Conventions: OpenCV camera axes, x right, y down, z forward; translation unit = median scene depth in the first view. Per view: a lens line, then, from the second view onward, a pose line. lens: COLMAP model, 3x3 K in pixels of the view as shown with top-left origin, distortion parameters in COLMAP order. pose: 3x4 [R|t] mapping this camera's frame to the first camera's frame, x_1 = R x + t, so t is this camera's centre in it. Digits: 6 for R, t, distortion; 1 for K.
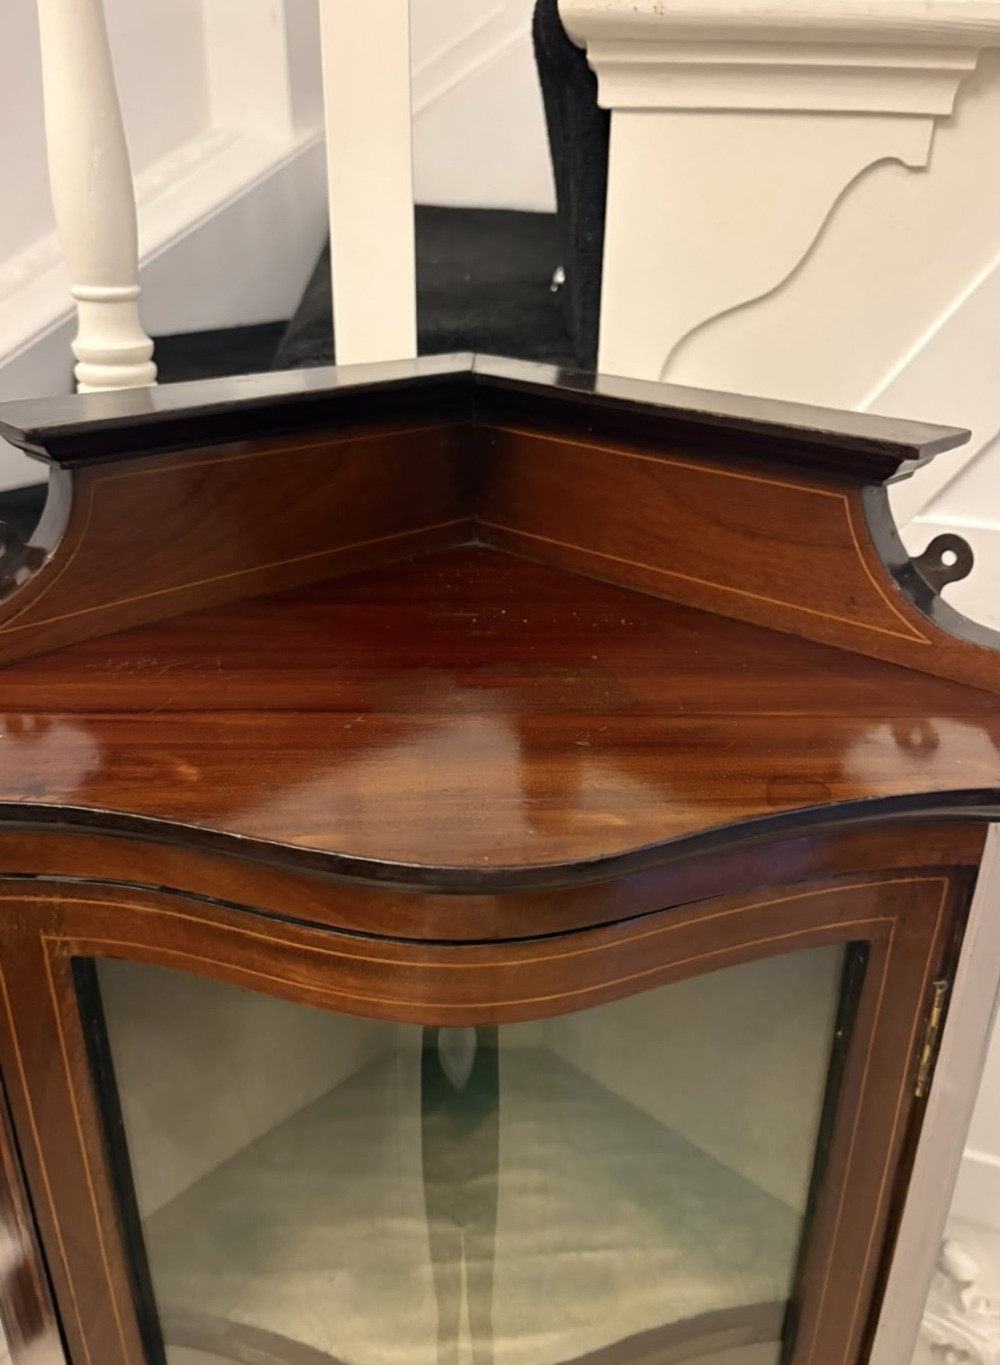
lens RADIAL K [[1118.1, 0, 502.8], [0, 1118.1, 682.5], [0, 0, 1]] dist [0.006186, -0.002034]
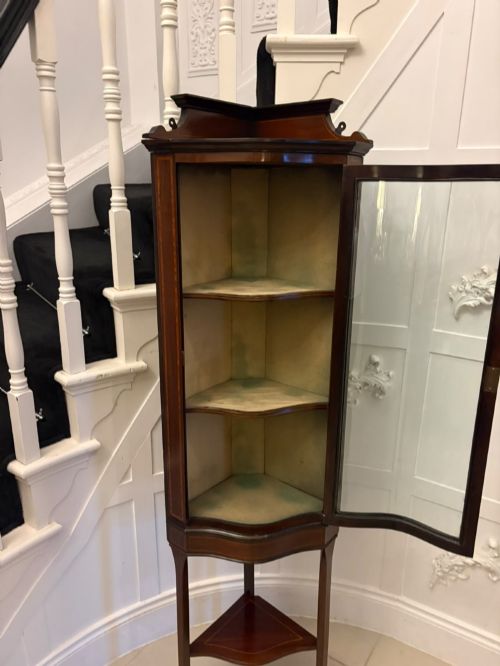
lens RADIAL K [[511.6, 0, 251.9], [0, 511.6, 327.9], [0, 0, 1]] dist [0.009915, -0.012440]
pose [[0.997397, -0.022962, 0.068345, -0.195306], [0.032515, 0.989314, -0.142126, 0.985886], [-0.064351, 0.143978, 0.987486, -1.074763]]
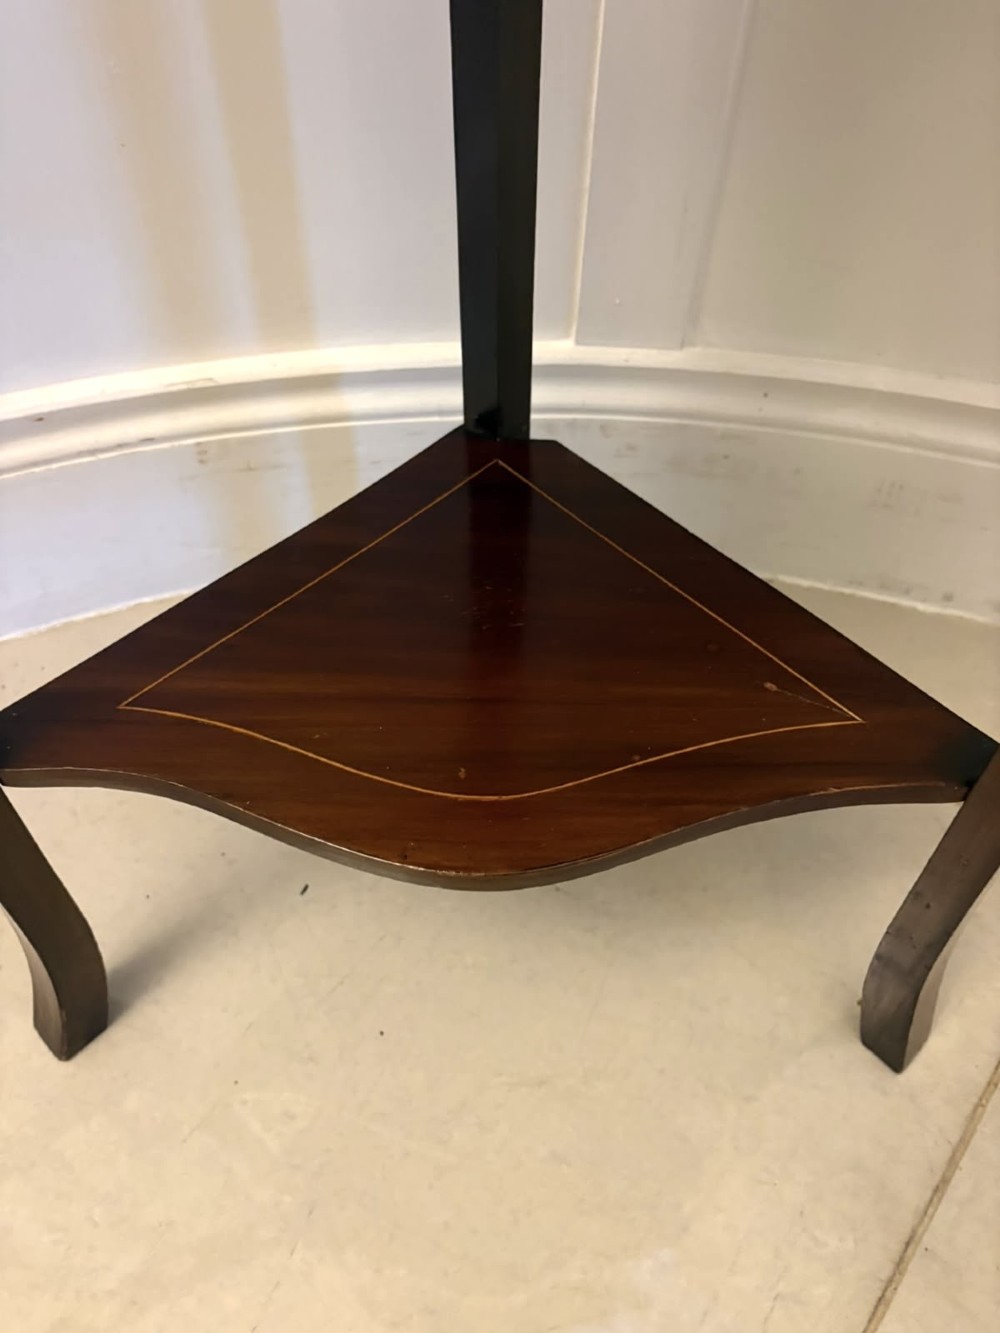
lens RADIAL K [[1024.1, 0, 507.7], [0, 1024.1, 669.0], [0, 0, 1]] dist [0.009915, -0.012440]
pose [[0.999924, 0.012256, -0.001455, -0.032169], [-0.010331, 0.895636, 0.444667, 1.857745], [0.006753, -0.444619, 0.895695, 1.122919]]
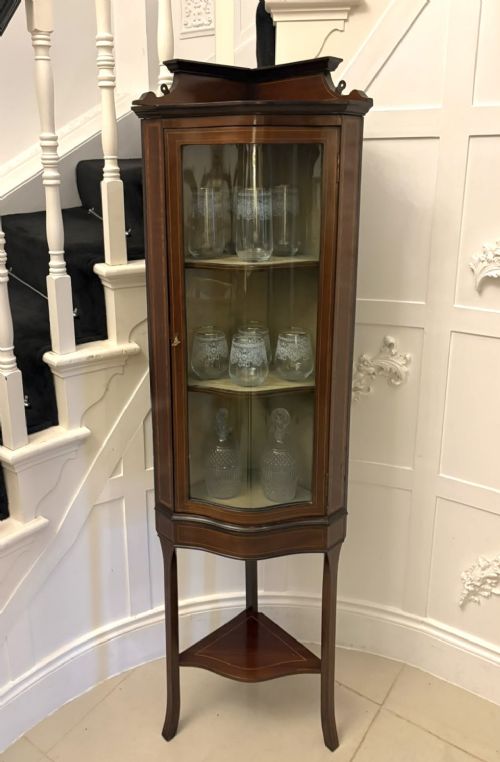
lens RADIAL K [[635.9, 0, 214.7], [0, 635.9, 314.3], [0, 0, 1]] dist [0.003550, 0.014184]
pose [[0.999627, -0.027162, 0.002947, -0.203659], [0.027235, 0.982075, -0.186515, 1.199459], [0.002172, 0.186526, 0.982448, -1.409247]]
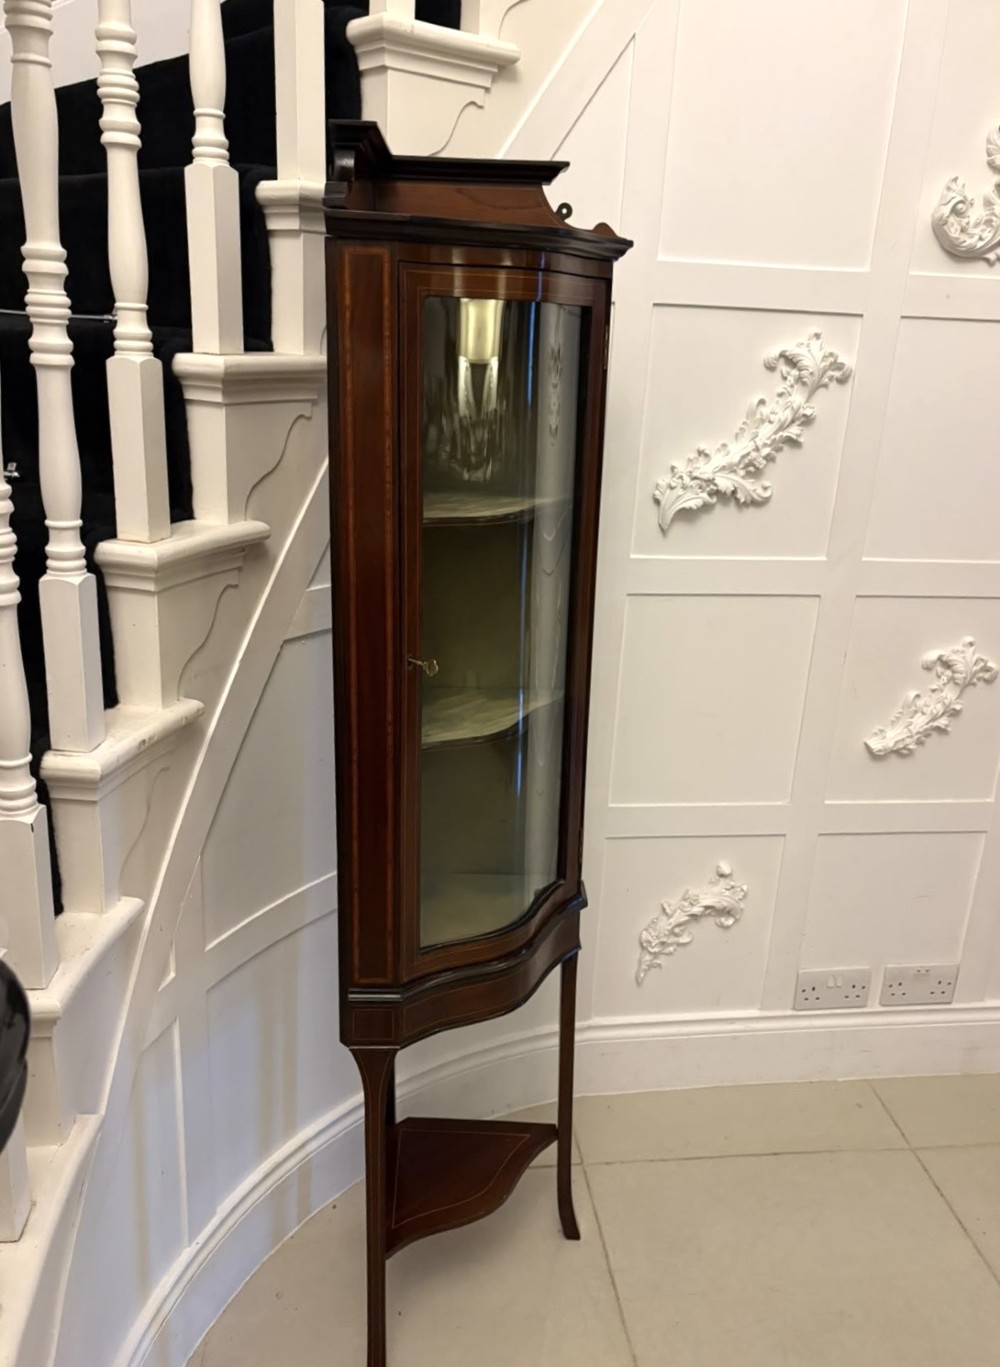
lens RADIAL K [[1119.8, 0, 513.4], [0, 1119.8, 677.9], [0, 0, 1]] dist [0.006186, -0.002034]
pose [[0.700824, -0.202698, 0.683929, -1.757042], [0.271139, 0.962512, 0.007425, 0.900402], [-0.659795, 0.180236, 0.729511, -0.813697]]
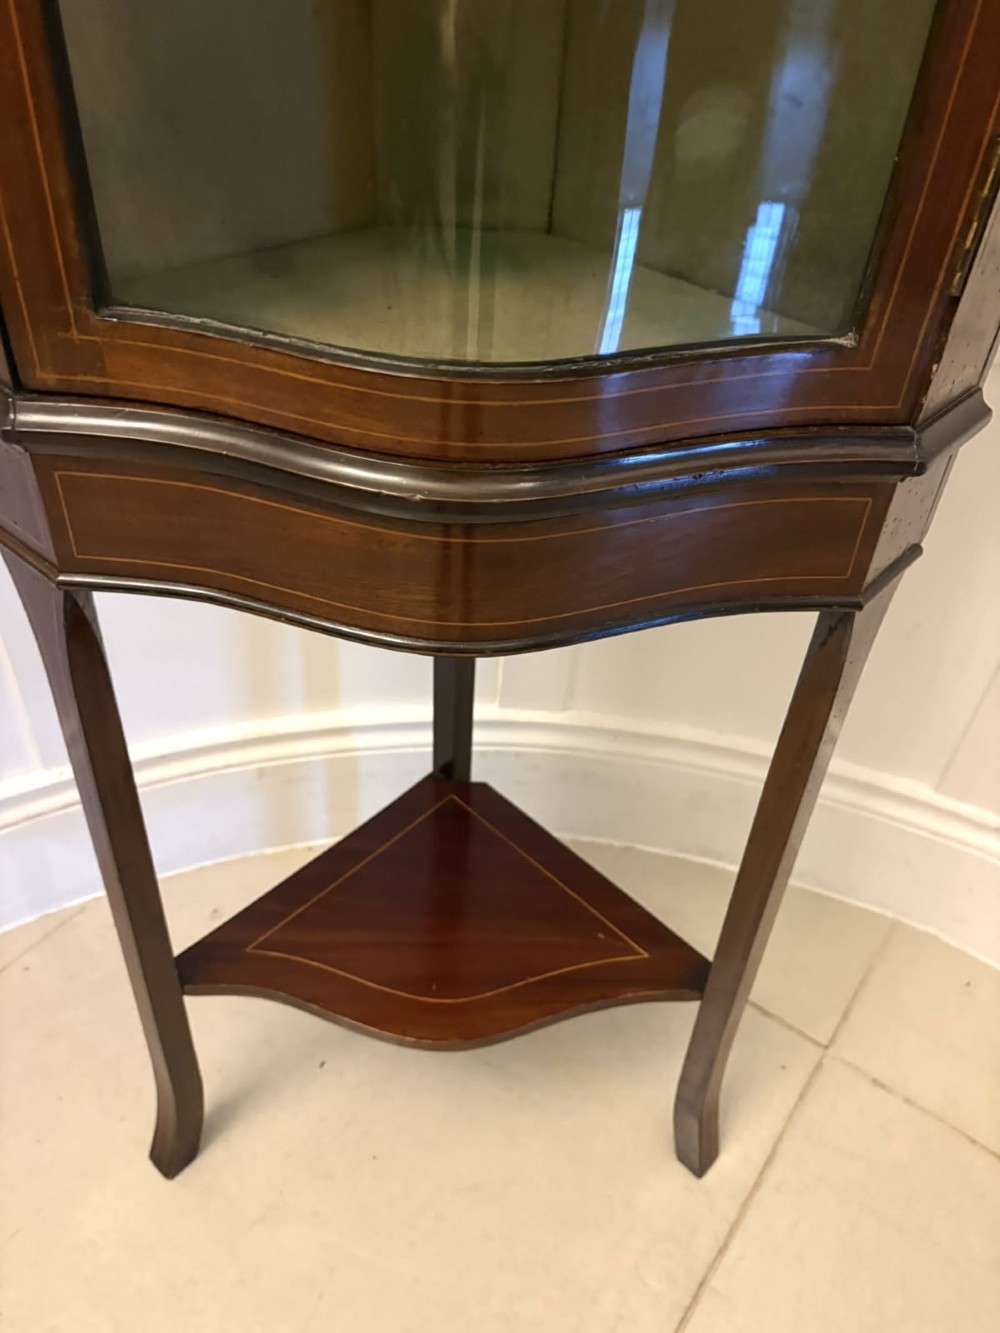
lens RADIAL K [[1024.1, 0, 498.7], [0, 1024.1, 668.6], [0, 0, 1]] dist [0.009915, -0.012440]
pose [[0.998506, 0.021612, 0.050184, -0.055533], [-0.034163, 0.963723, 0.264710, 1.507431], [-0.042643, -0.266029, 0.963021, 0.584437]]
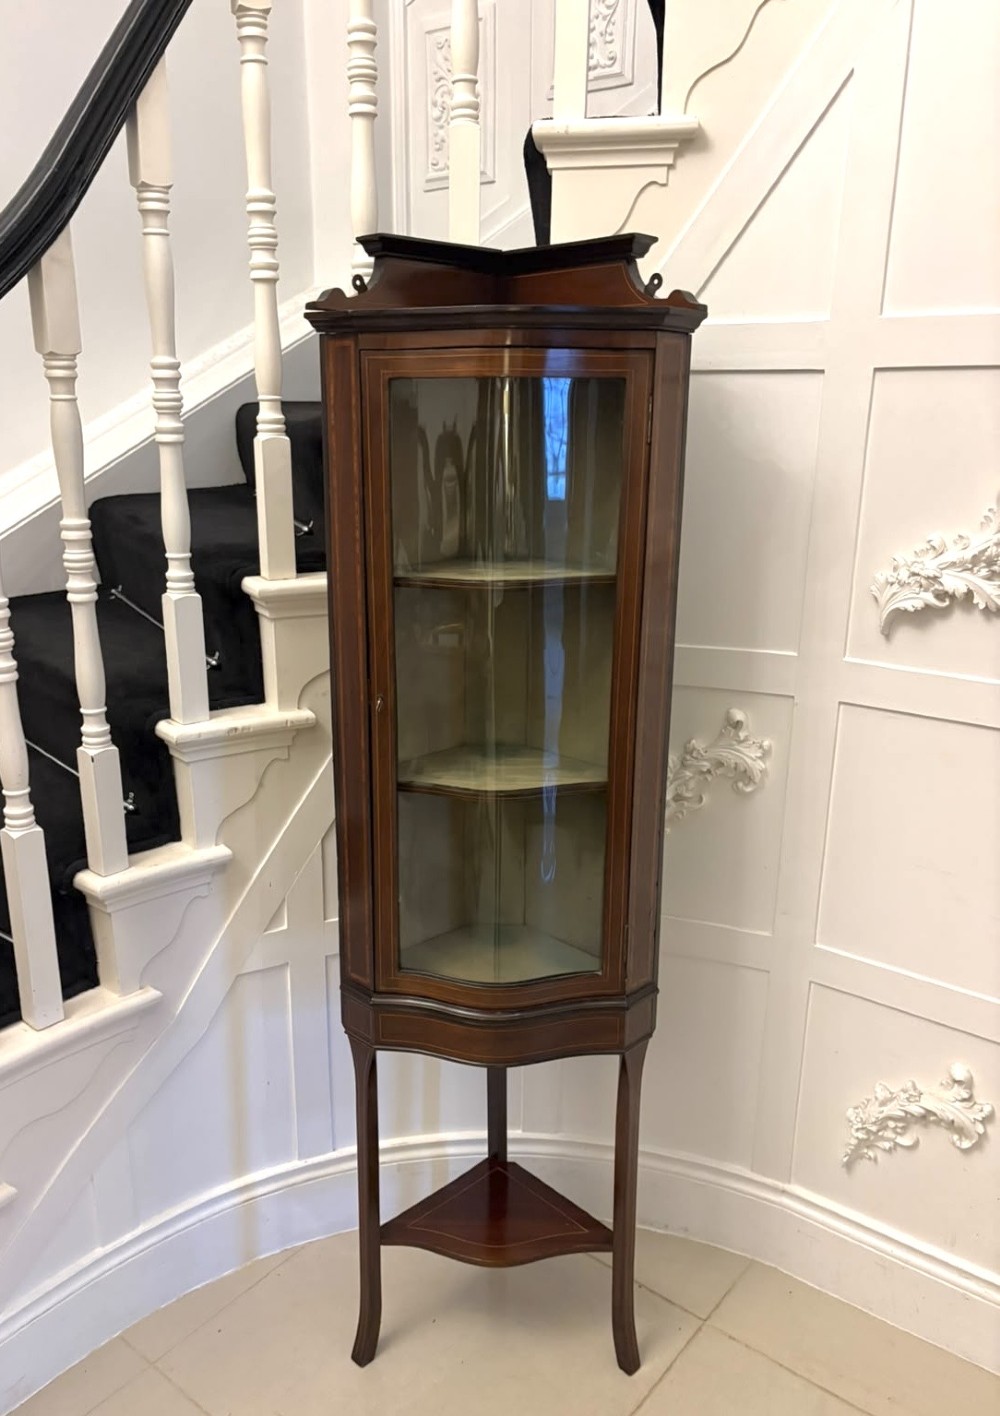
lens RADIAL K [[1134.9, 0, 450.7], [0, 1134.9, 724.5], [0, 0, 1]] dist [0.004548, -0.006044]
pose [[0.998803, -0.001976, -0.048880, -0.017121], [-0.005401, 0.988619, -0.150346, 1.284356], [0.048621, 0.150430, 0.987424, -1.591649]]
